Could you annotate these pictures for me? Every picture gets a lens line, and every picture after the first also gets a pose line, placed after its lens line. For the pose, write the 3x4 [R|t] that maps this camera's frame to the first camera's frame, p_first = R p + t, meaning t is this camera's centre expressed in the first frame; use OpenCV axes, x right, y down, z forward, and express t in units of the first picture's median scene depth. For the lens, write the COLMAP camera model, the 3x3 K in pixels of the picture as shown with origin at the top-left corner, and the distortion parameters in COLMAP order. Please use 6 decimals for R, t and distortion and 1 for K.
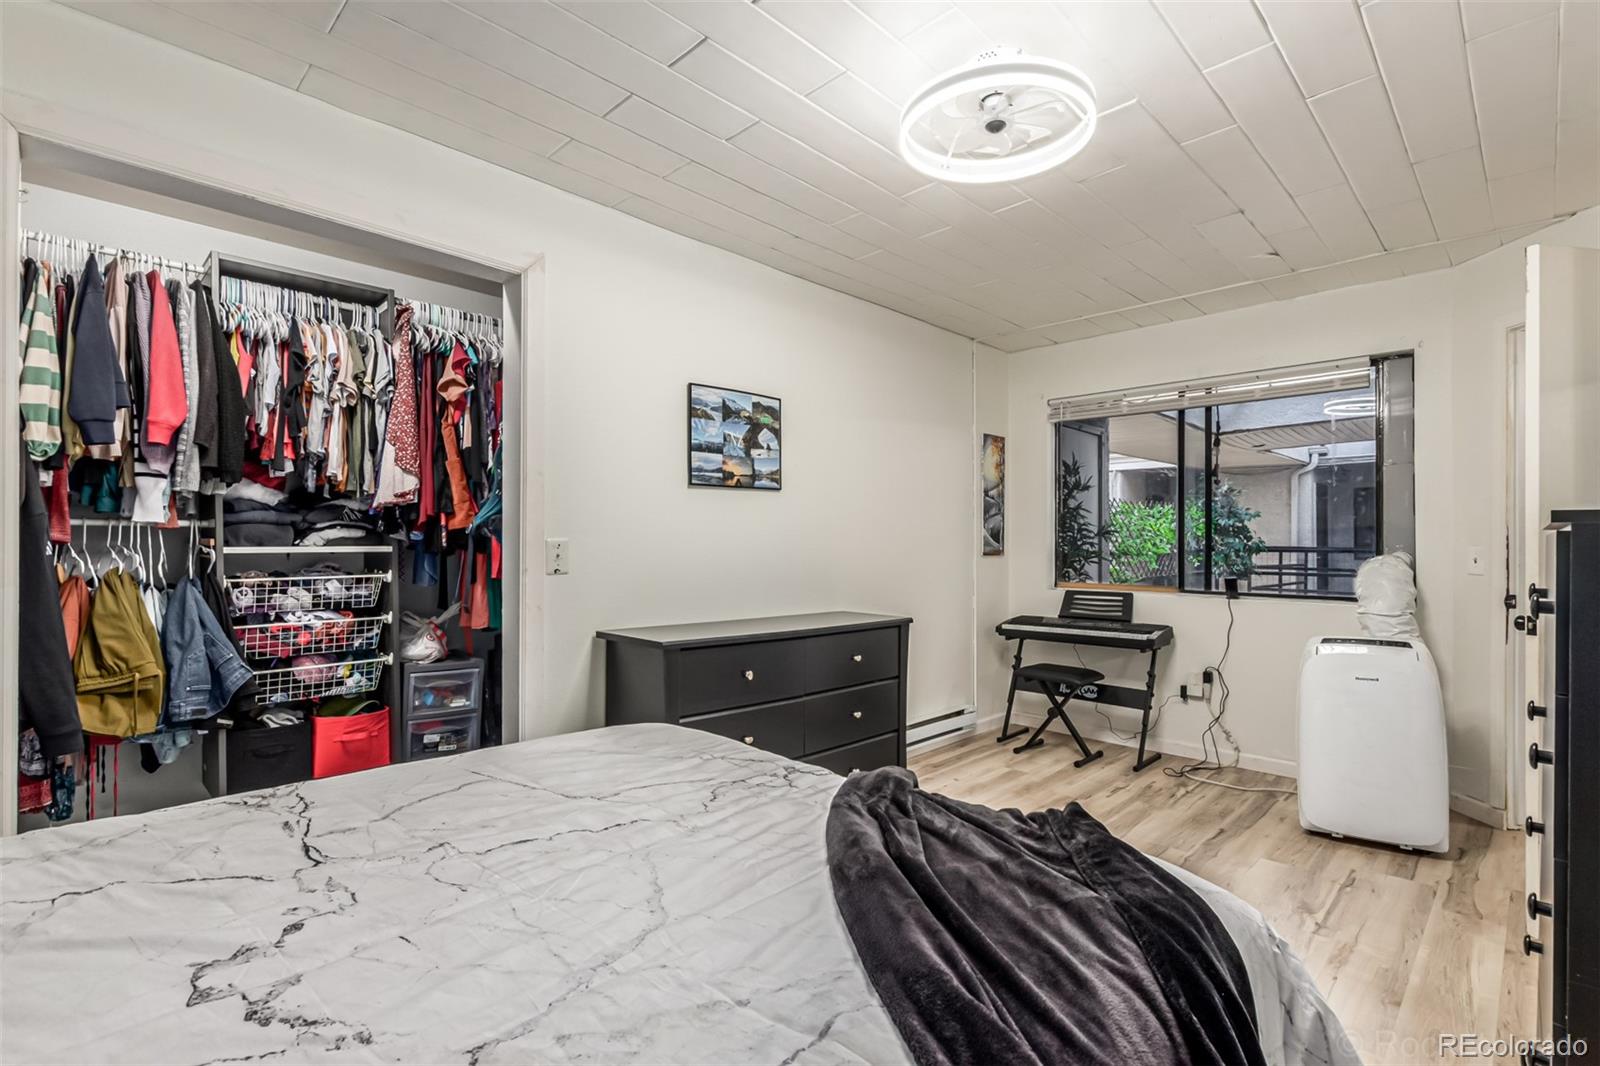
lens RADIAL K [[755.5, 0, 794.2], [0, 755.5, 539.5], [0, 0, 1]] dist [-0.002646, -0.000079]
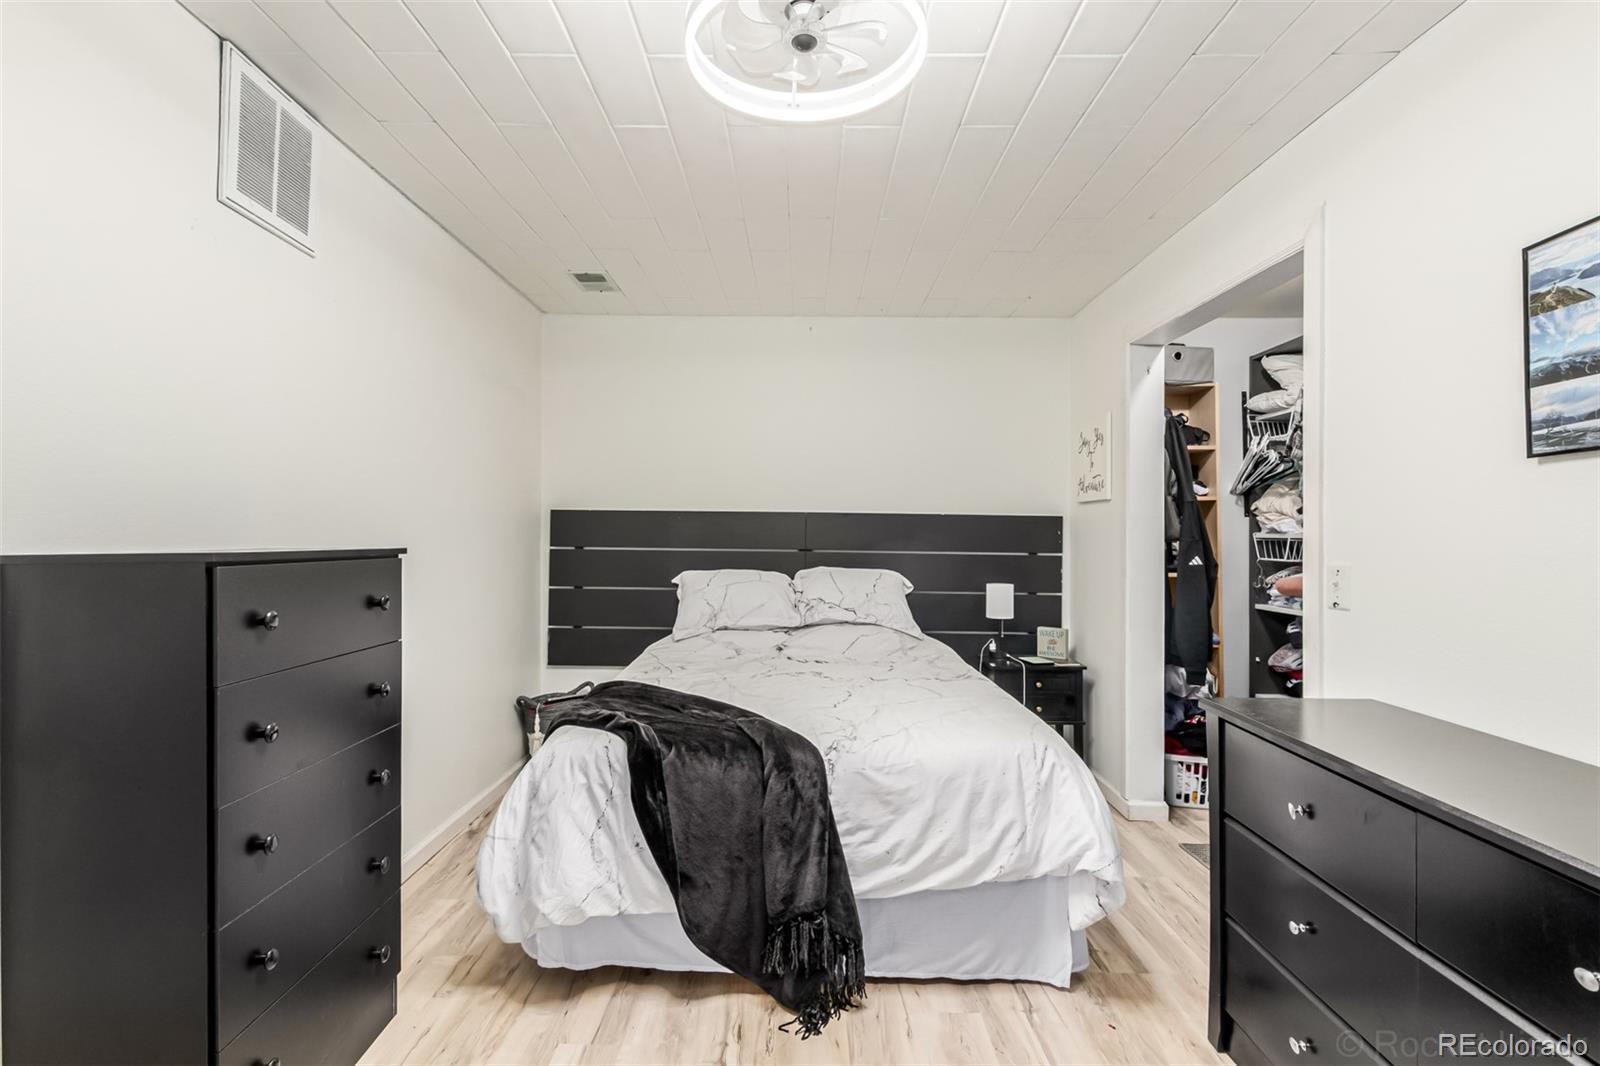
lens RADIAL K [[778.5, 0, 795.9], [0, 778.5, 537.1], [0, 0, 1]] dist [0.002460, -0.000751]
pose [[-0.715508, -0.005749, -0.698581, 0.528707], [-0.001659, 0.999977, -0.006530, -0.017044], [0.698602, -0.003513, -0.715502, 0.995818]]
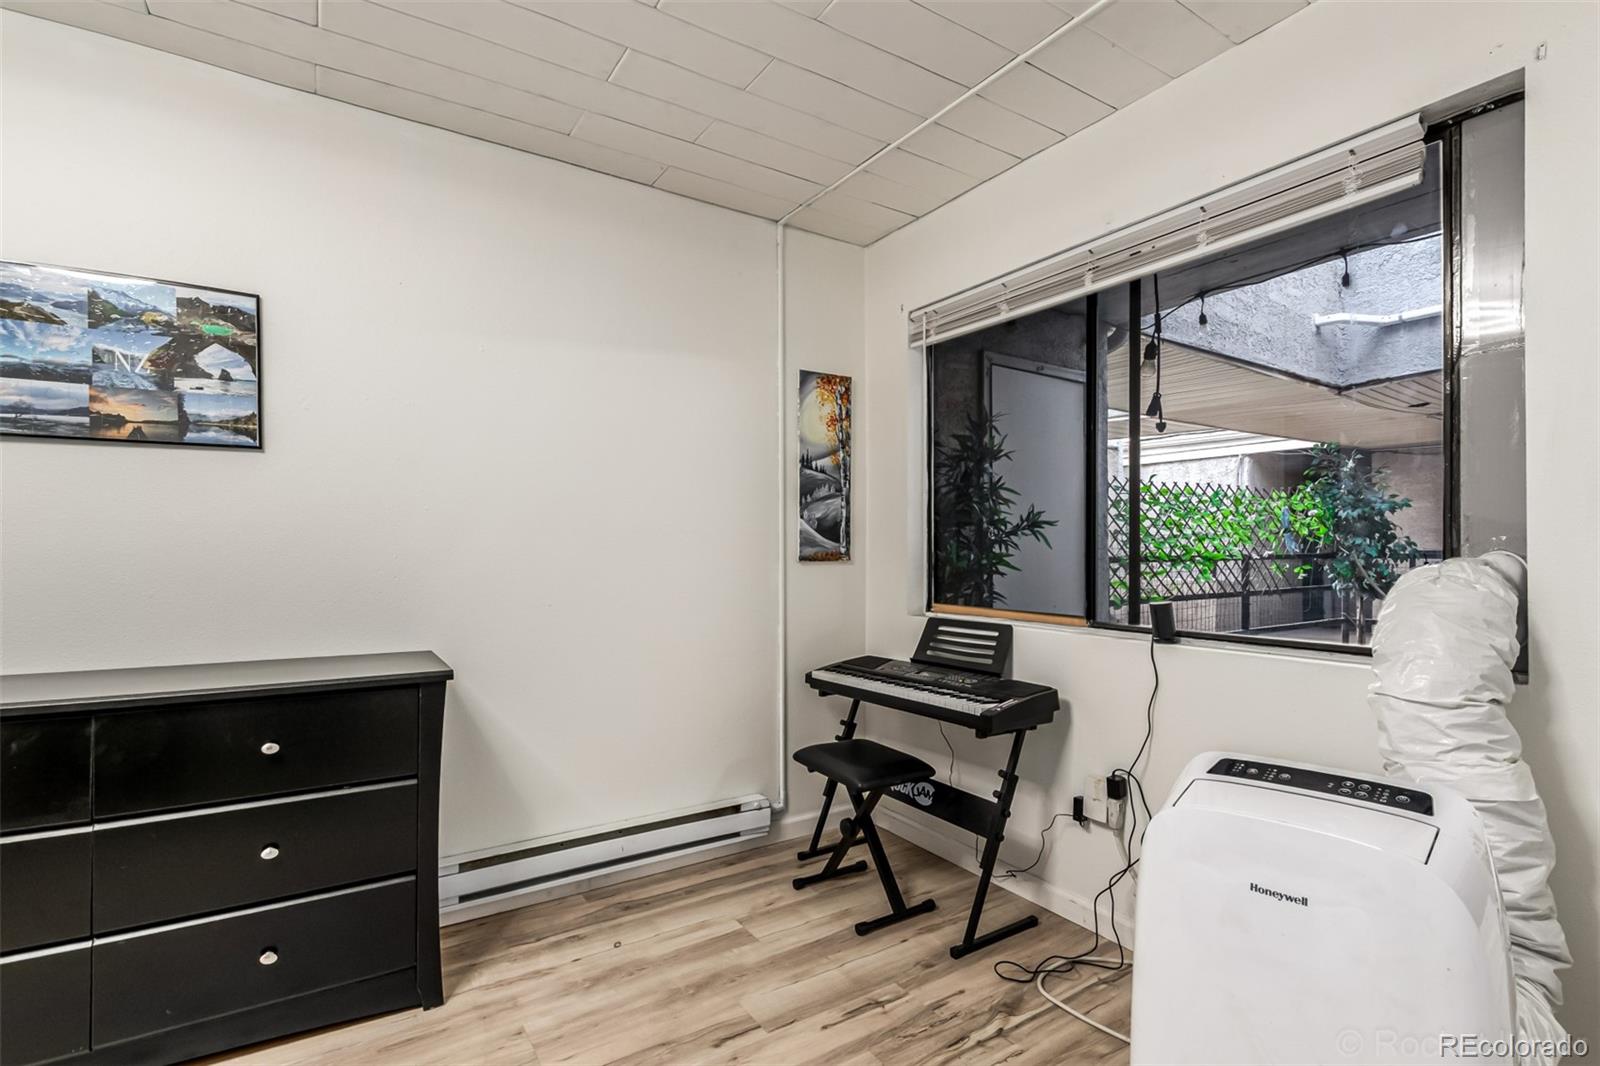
lens RADIAL K [[756.3, 0, 802.1], [0, 756.3, 549.0], [0, 0, 1]] dist [0.001098, -0.000696]
pose [[0.977276, -0.001820, -0.211961, 0.568515], [0.002304, 0.999995, 0.002036, 0.014501], [0.211956, -0.002479, 0.977276, 0.548566]]
